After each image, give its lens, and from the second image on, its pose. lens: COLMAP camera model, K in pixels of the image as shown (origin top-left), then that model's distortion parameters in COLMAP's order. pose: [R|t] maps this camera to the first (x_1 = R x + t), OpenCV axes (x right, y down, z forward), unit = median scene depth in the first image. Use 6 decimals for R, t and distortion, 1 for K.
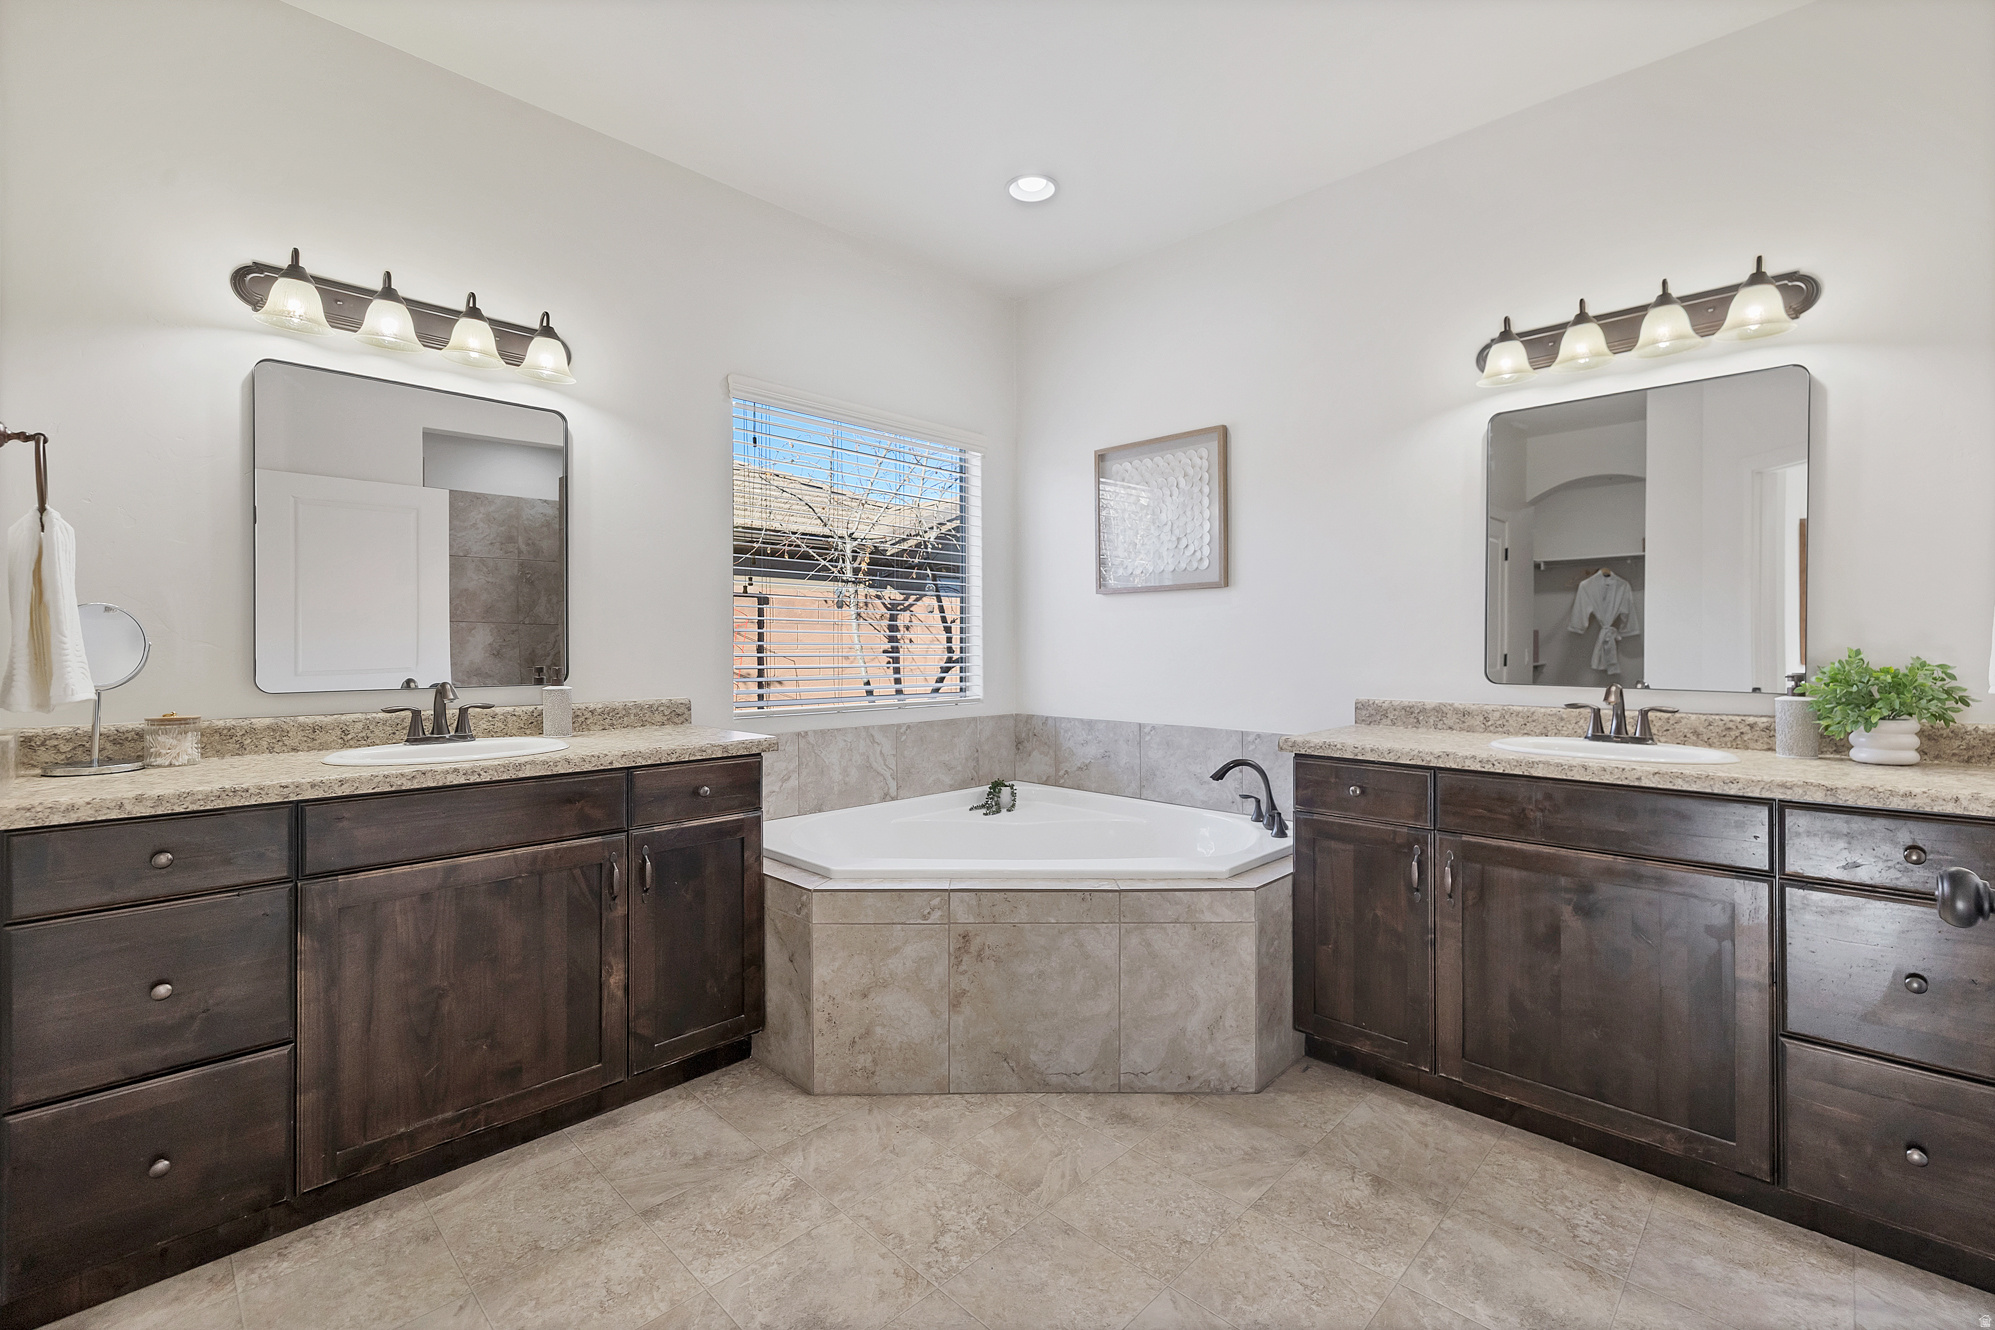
lens RADIAL K [[870.3, 0, 1047.7], [0, 870.3, 640.9], [0, 0, 1]] dist [0.000118, 0.000018]
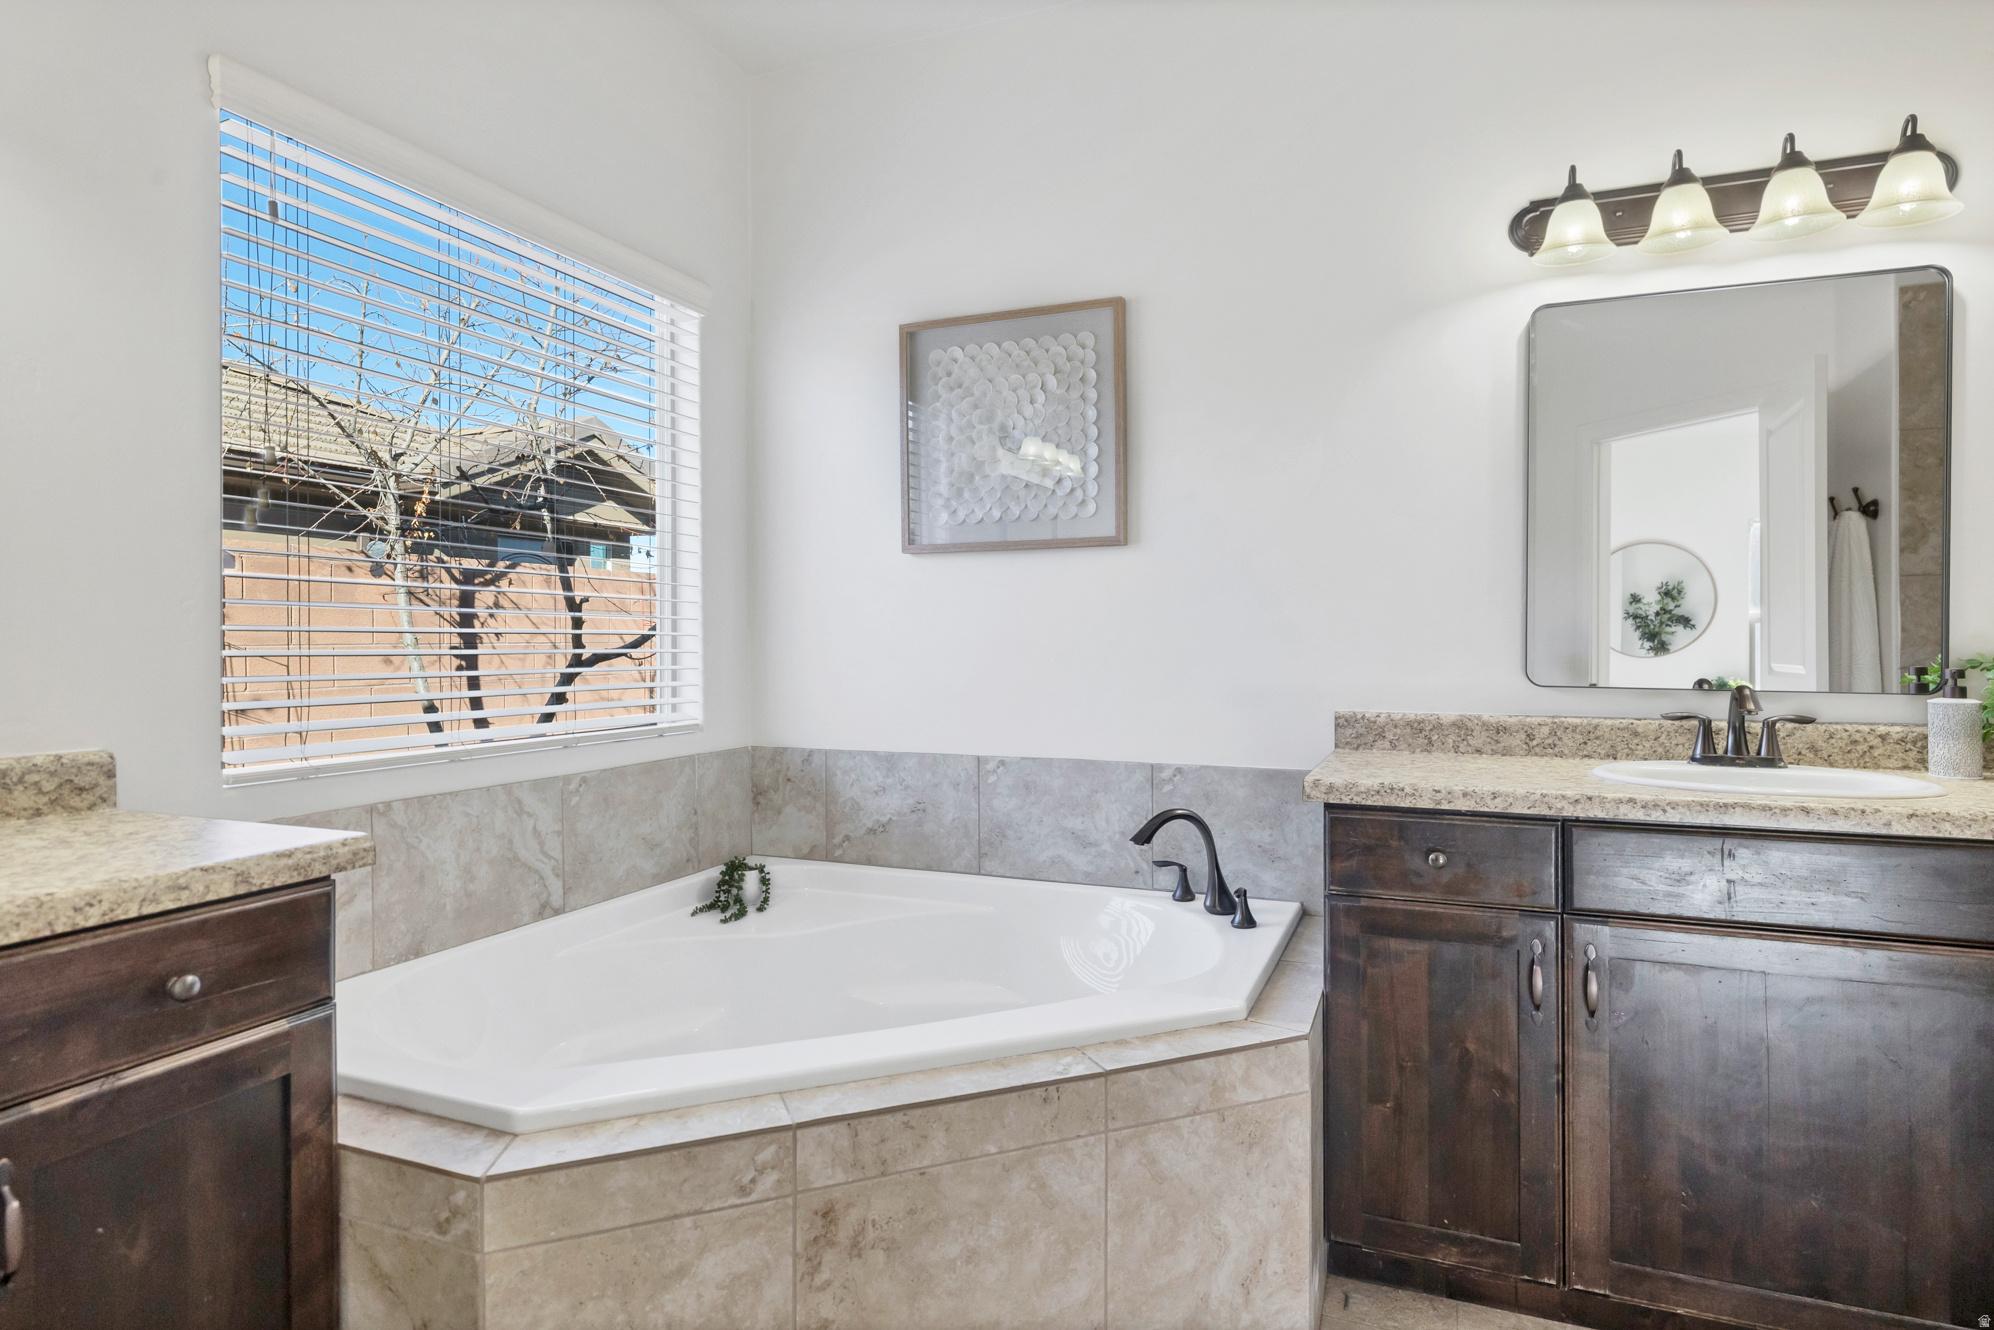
lens RADIAL K [[1062.9, 0, 1054.5], [0, 1062.9, 635.8], [0, 0, 1]] dist [-0.003351, 0.000803]
pose [[0.930316, 0.000064, 0.366758, -0.194757], [-0.000469, 0.999999, 0.001014, 0.007927], [-0.366758, -0.001115, 0.930316, 0.383226]]
